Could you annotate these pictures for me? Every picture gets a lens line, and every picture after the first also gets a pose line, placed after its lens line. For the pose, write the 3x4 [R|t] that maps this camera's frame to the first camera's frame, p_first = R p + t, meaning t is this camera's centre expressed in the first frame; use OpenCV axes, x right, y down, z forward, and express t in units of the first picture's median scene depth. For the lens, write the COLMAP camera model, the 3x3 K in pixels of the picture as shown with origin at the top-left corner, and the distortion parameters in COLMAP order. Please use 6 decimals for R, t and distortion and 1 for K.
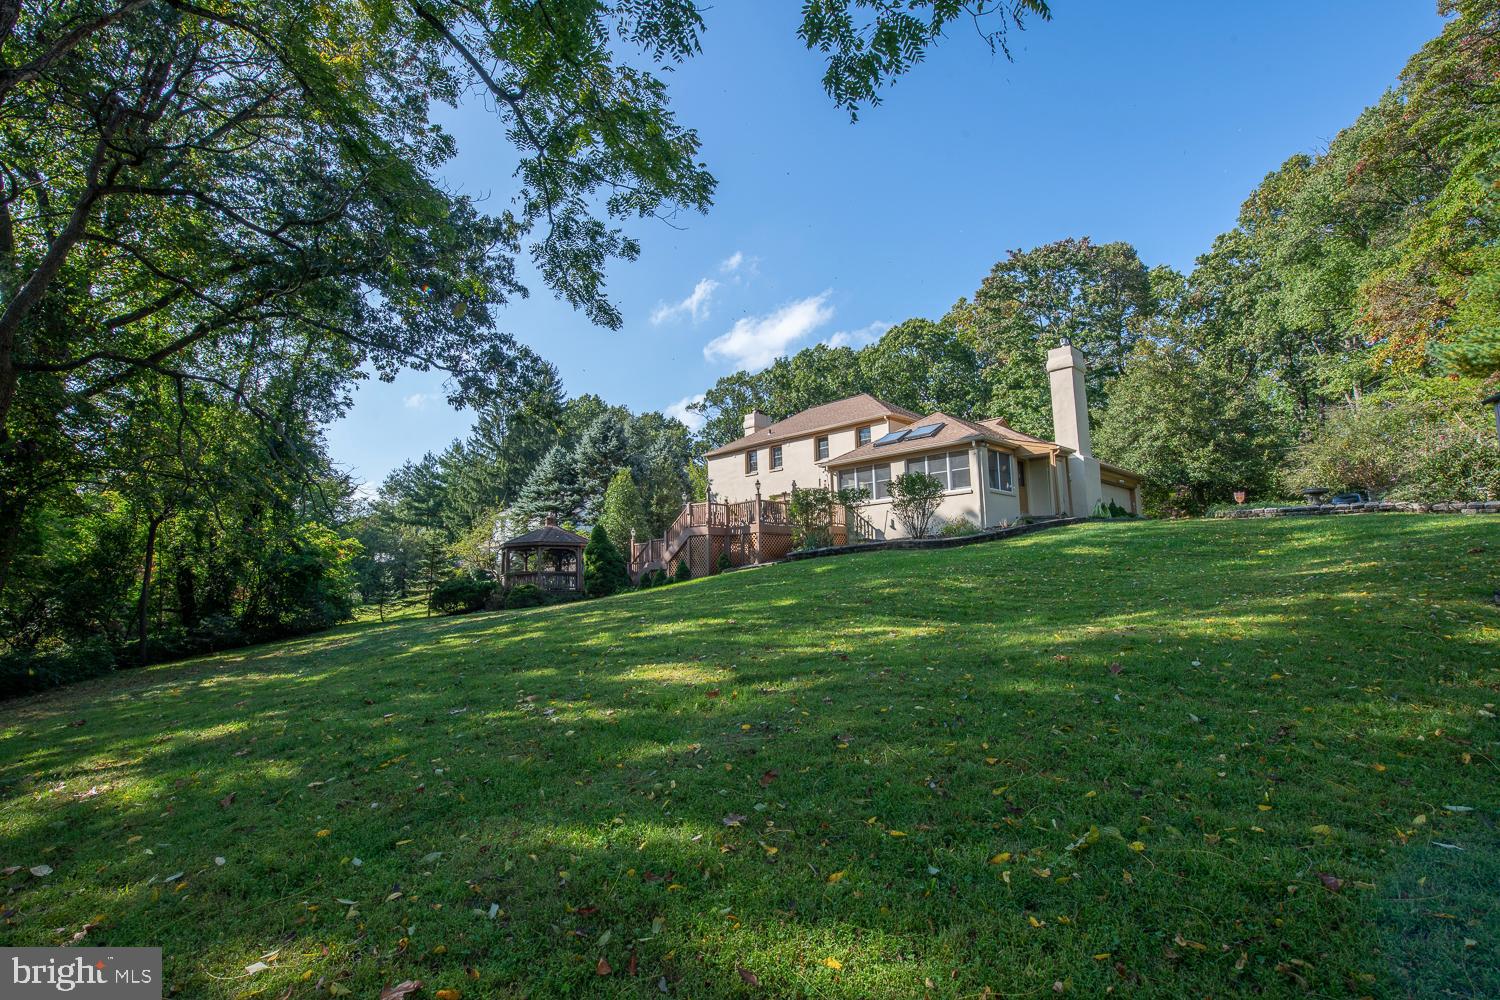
lens RADIAL K [[681.3, 0, 747.3], [0, 681.3, 495.2], [0, 0, 1]] dist [-0.012131, -0.002529]
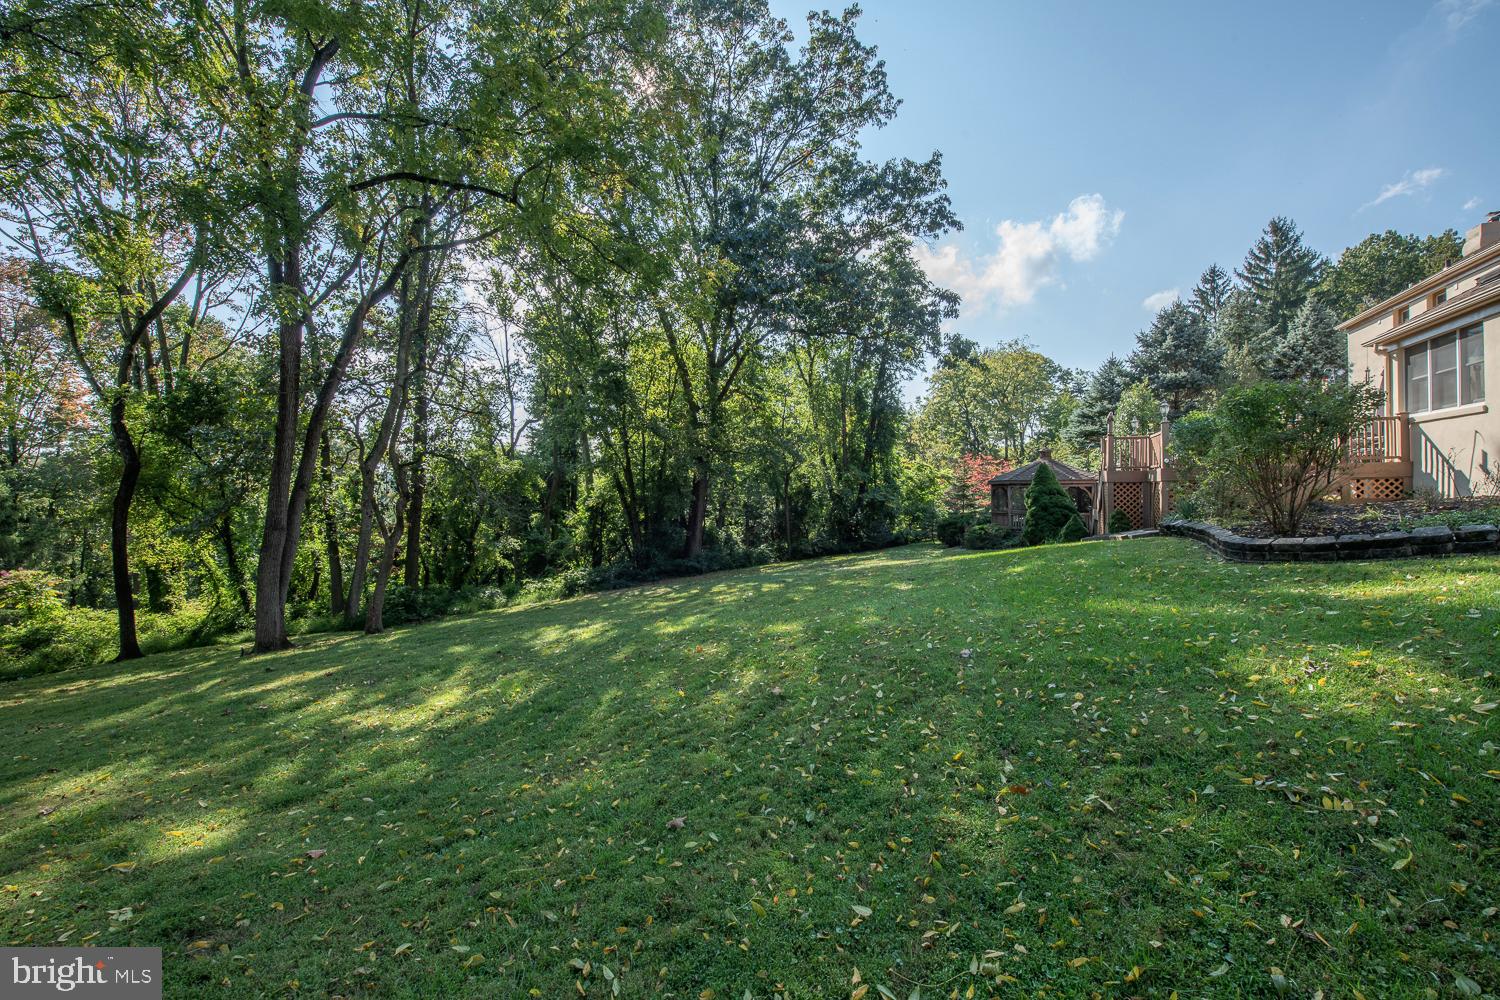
lens RADIAL K [[597.0, 0, 748.5], [0, 597.0, 494.2], [0, 0, 1]] dist [-0.021244, -0.000352]
pose [[0.353387, 0.027000, -0.935087, 0.323918], [0.129692, 0.988517, 0.077555, -0.023559], [0.926443, -0.148681, 0.345828, 0.343958]]
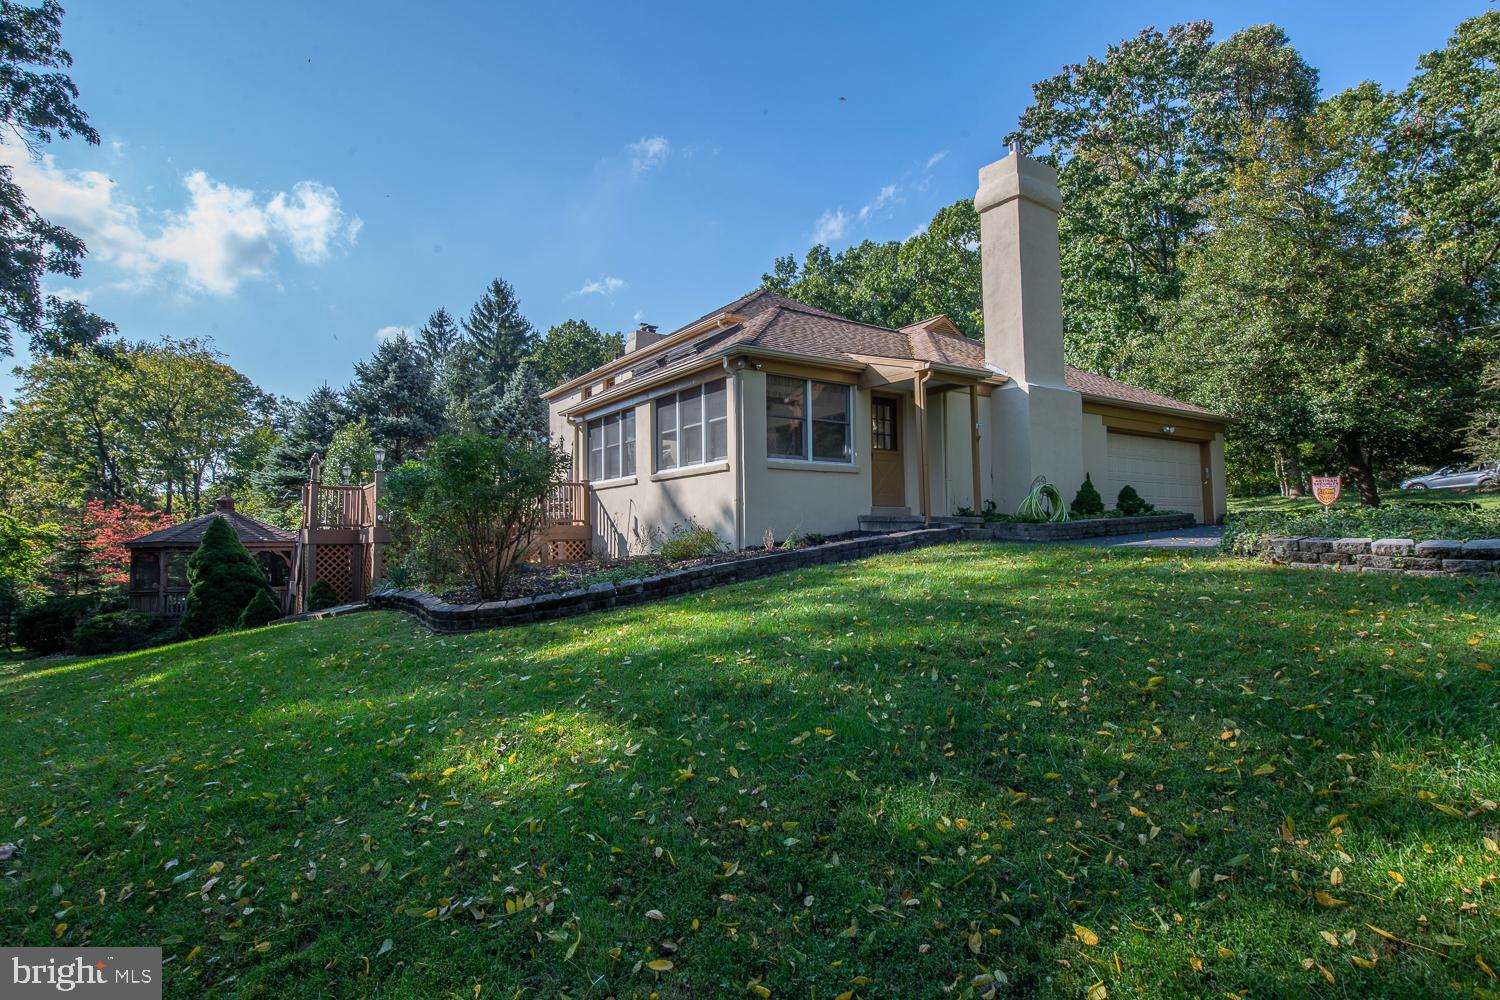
lens RADIAL K [[767.6, 0, 757.8], [0, 767.6, 504.8], [0, 0, 1]] dist [-0.012726, 0.000469]
pose [[0.988850, -0.000806, -0.148914, 0.320150], [0.013664, 0.996258, 0.085346, -0.018594], [0.148288, -0.086429, 0.985160, 0.361778]]
